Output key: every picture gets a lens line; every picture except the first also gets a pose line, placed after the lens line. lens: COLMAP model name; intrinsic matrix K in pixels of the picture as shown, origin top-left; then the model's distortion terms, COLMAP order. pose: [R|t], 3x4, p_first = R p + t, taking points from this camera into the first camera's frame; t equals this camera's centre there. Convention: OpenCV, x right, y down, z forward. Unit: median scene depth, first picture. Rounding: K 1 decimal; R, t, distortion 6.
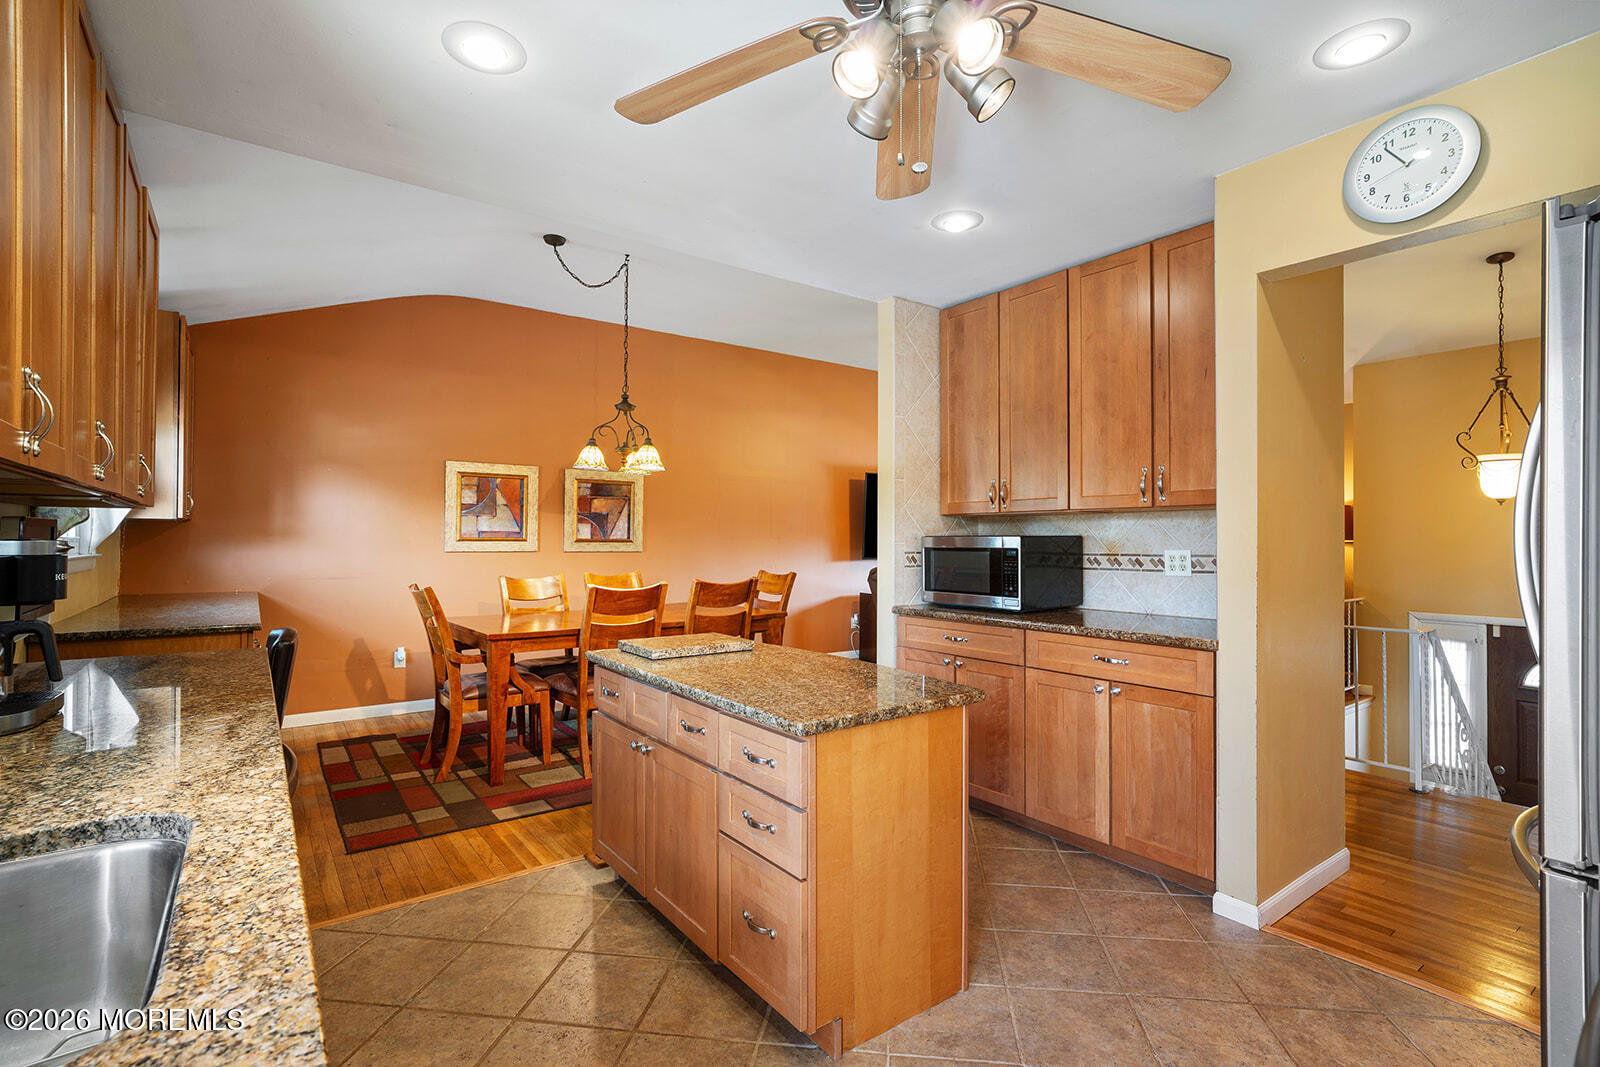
lens RADIAL K [[748.9, 0, 804.2], [0, 748.9, 538.0], [0, 0, 1]] dist [-0.006601, 0.000258]
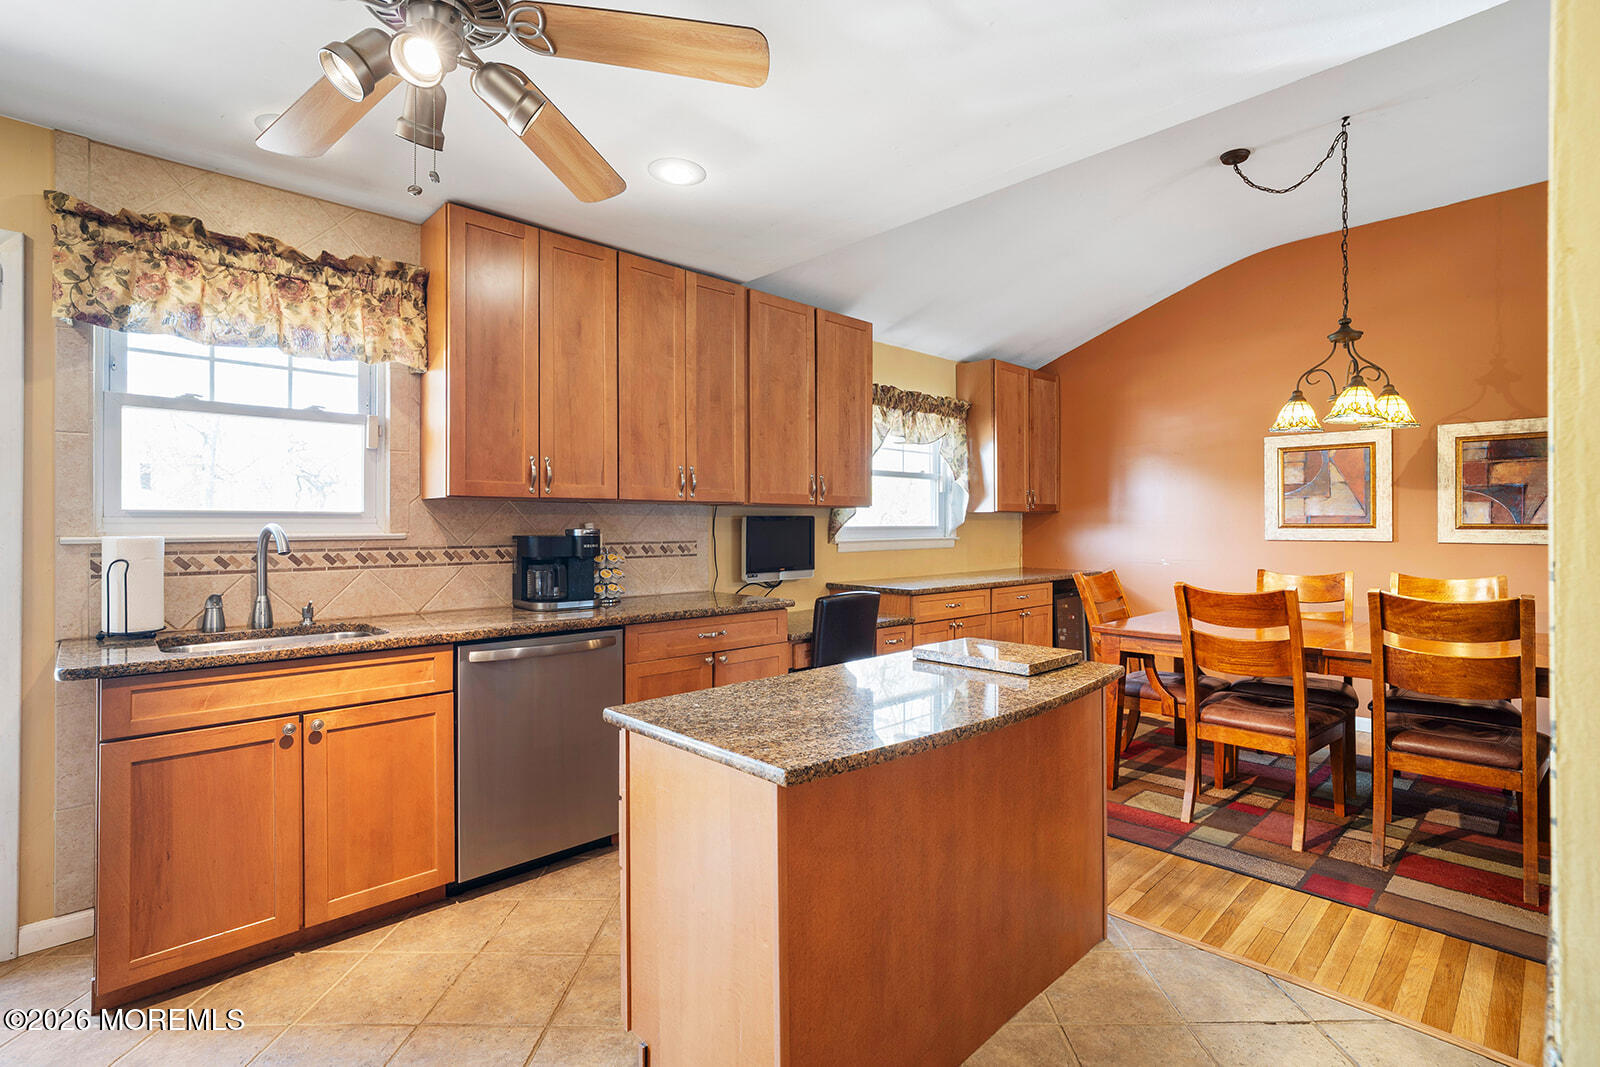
lens RADIAL K [[748.9, 0, 810.4], [0, 748.9, 523.8], [0, 0, 1]] dist [-0.006601, 0.000258]
pose [[0.136679, -0.006616, -0.990593, 0.314210], [0.005286, 0.999968, -0.005949, 0.001679], [0.990601, -0.004423, 0.136710, 0.336357]]
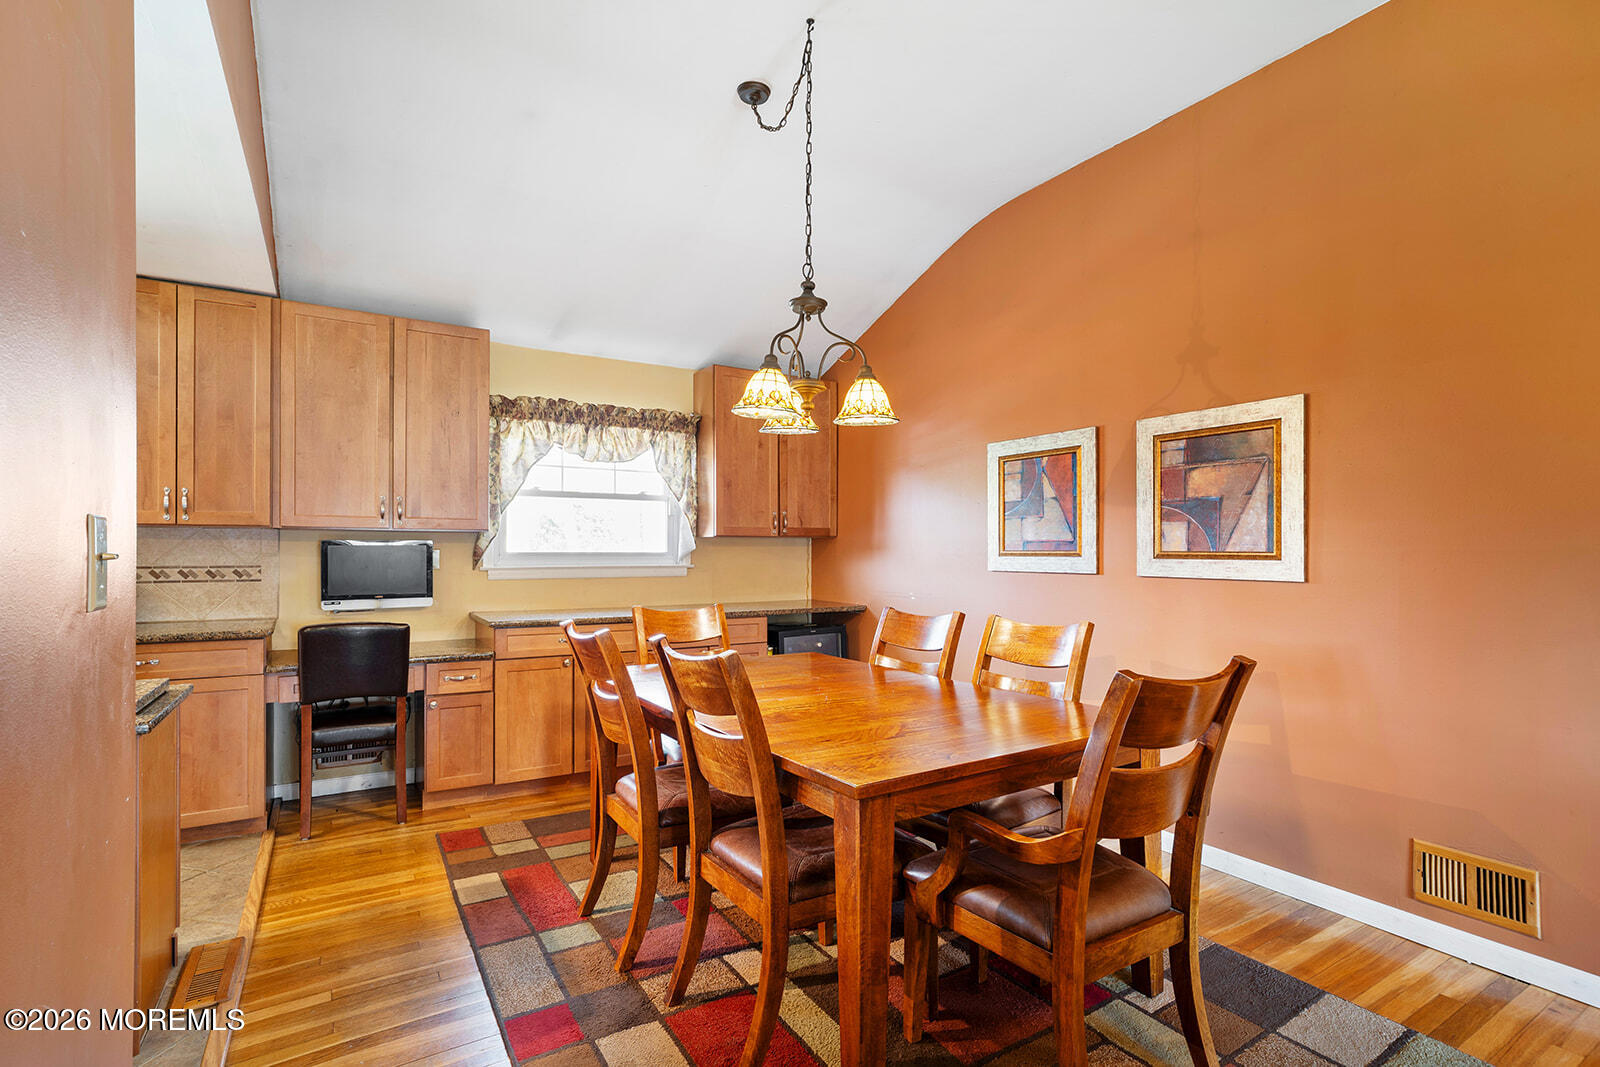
lens RADIAL K [[748.9, 0, 803.7], [0, 748.9, 552.6], [0, 0, 1]] dist [-0.006601, 0.000258]
pose [[-0.073193, -0.005235, -0.997304, 0.243347], [0.000386, 0.999986, -0.005278, 0.004645], [0.997318, -0.000771, -0.073189, 0.852172]]
